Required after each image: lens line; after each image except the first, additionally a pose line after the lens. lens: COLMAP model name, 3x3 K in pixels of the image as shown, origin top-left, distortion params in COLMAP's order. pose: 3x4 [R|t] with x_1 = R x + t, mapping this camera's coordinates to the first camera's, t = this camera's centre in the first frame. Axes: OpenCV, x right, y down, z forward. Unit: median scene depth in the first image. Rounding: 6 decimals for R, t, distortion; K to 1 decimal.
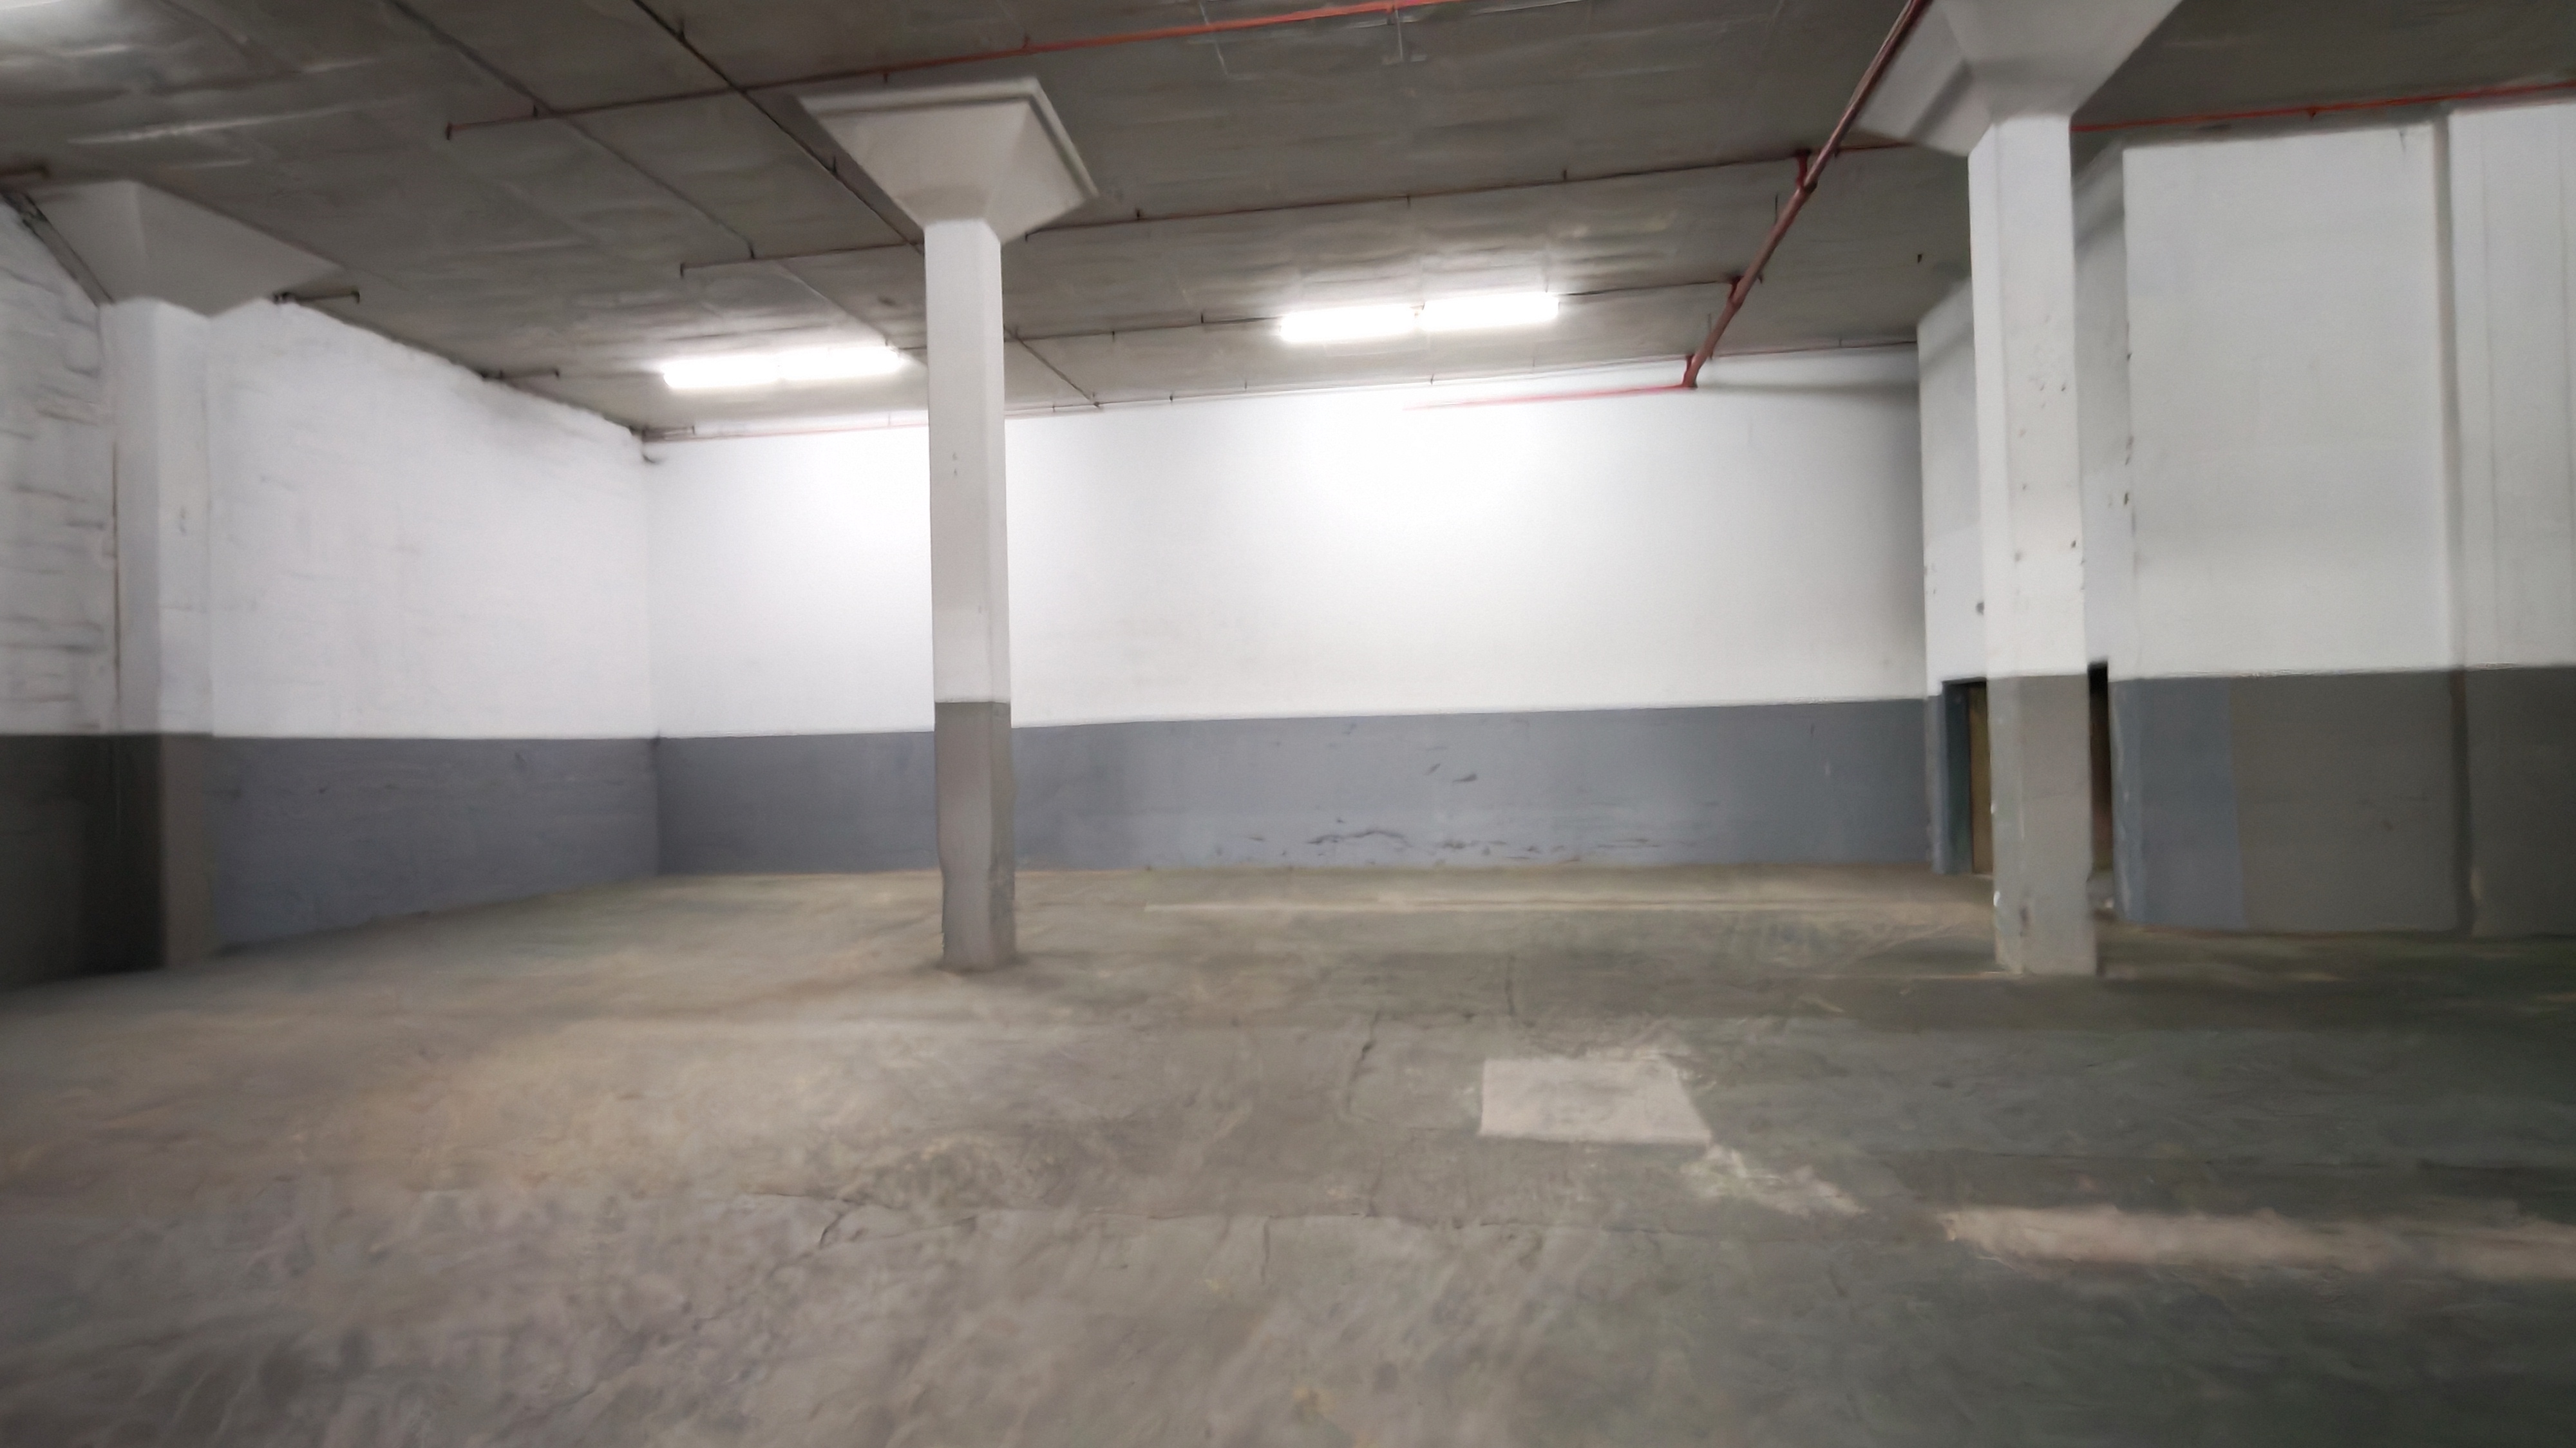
lens RADIAL K [[1179.9, 0, 1291.6], [0, 1179.9, 725.0], [0, 0, 1]] dist [0.001392, -0.001992]
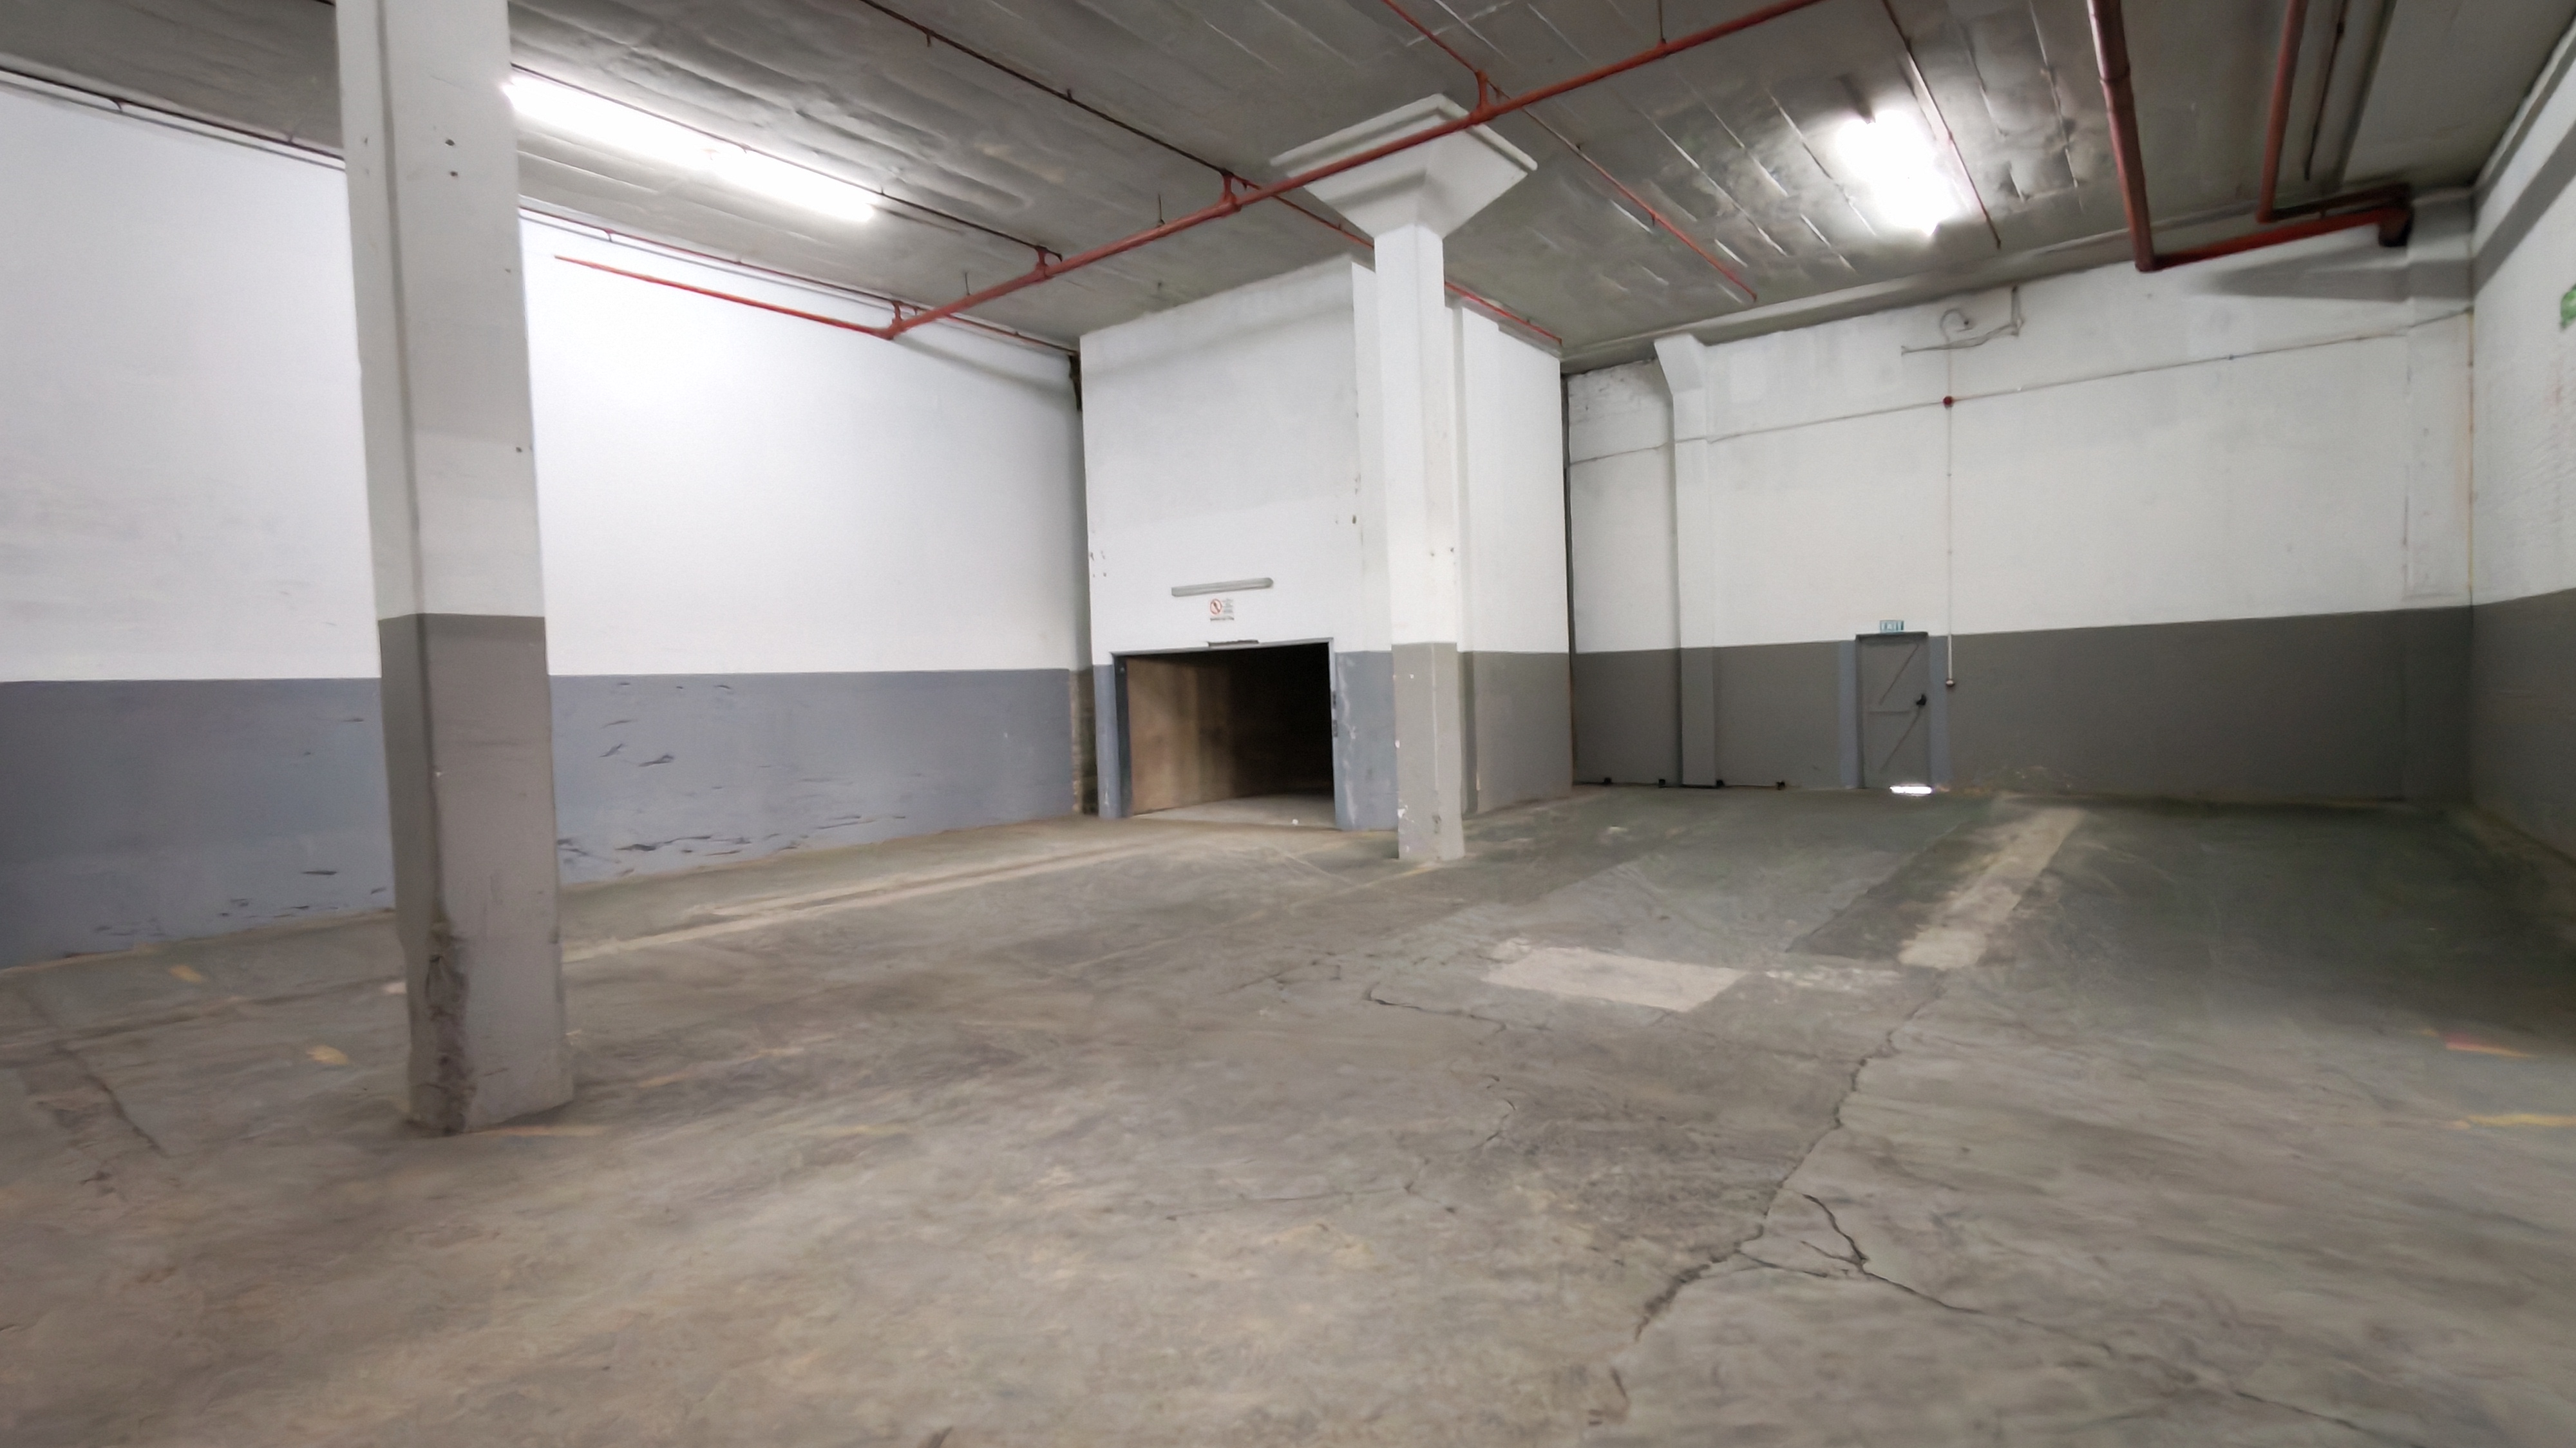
lens RADIAL K [[1179.9, 0, 1291.3], [0, 1179.9, 725.4], [0, 0, 1]] dist [0.001392, -0.001992]
pose [[0.483585, -0.020017, 0.875068, -1.024790], [0.012345, 0.999795, 0.016047, 0.044968], [-0.875210, 0.003042, 0.483733, 0.777958]]
